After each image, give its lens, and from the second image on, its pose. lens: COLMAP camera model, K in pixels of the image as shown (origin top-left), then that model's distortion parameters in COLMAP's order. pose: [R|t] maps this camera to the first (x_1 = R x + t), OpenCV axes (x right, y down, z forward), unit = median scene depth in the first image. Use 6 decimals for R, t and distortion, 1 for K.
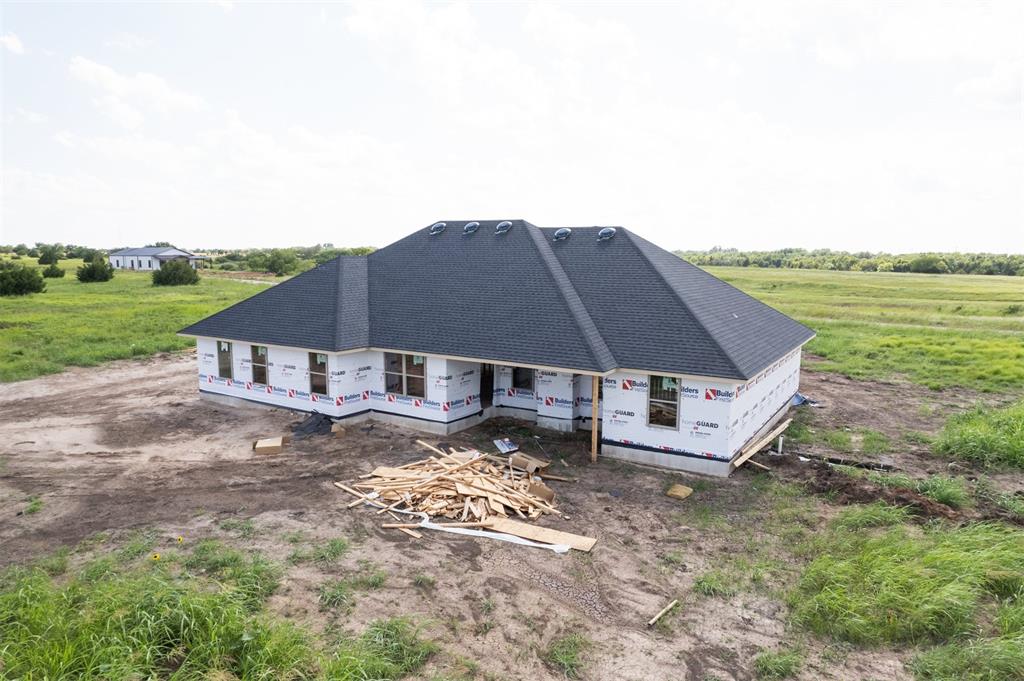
lens RADIAL K [[654.1, 0, 518.2], [0, 654.1, 361.1], [0, 0, 1]] dist [-0.079825, 0.067729]
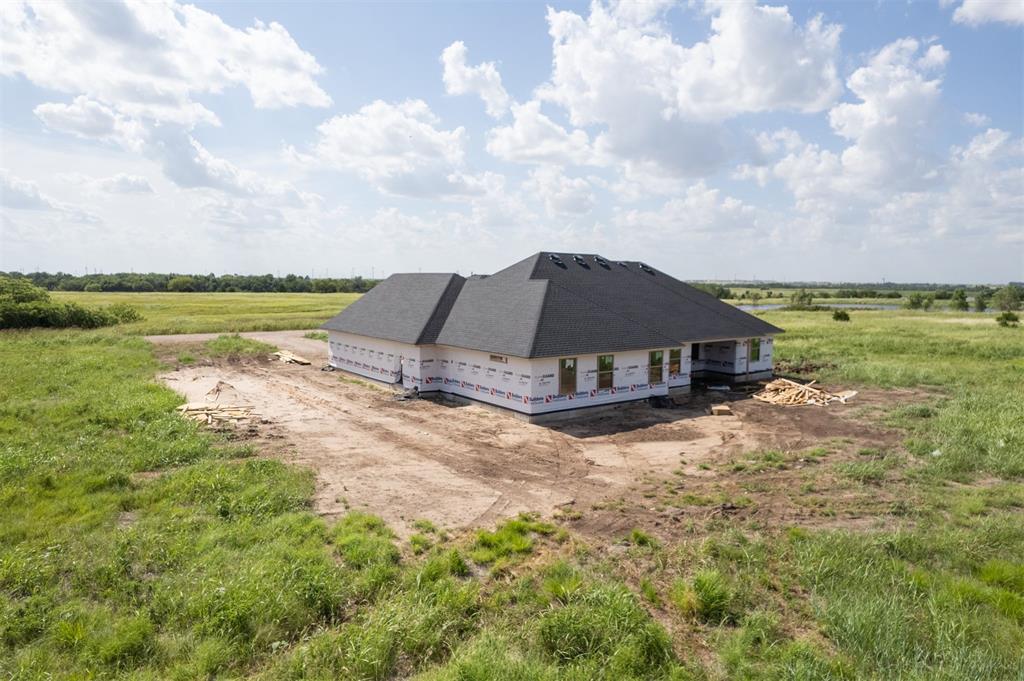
lens RADIAL K [[659.4, 0, 518.4], [0, 659.4, 348.3], [0, 0, 1]] dist [-0.083815, 0.077198]
pose [[0.374704, -0.097475, 0.922006, -1.673453], [0.144656, 0.988426, 0.045709, -0.122548], [-0.915790, 0.116247, 0.384468, 0.731969]]
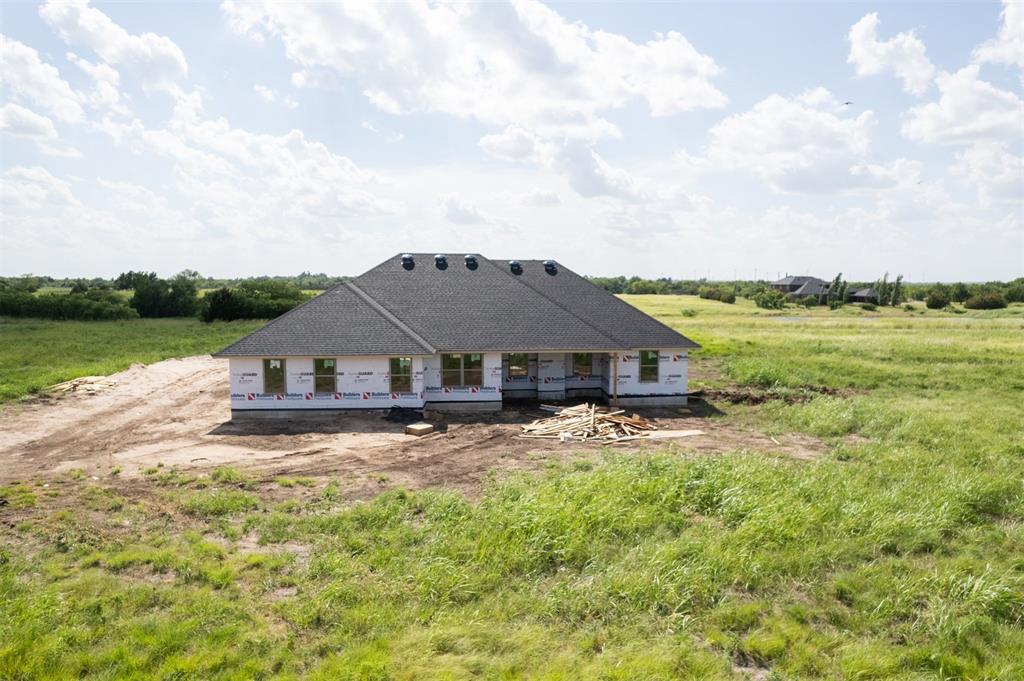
lens RADIAL K [[659.4, 0, 518.4], [0, 659.4, 348.3], [0, 0, 1]] dist [-0.083815, 0.077198]
pose [[0.812553, -0.064670, 0.579288, -0.850872], [0.098819, 0.994724, -0.027563, 0.025034], [-0.574449, 0.079642, 0.814657, -0.158652]]
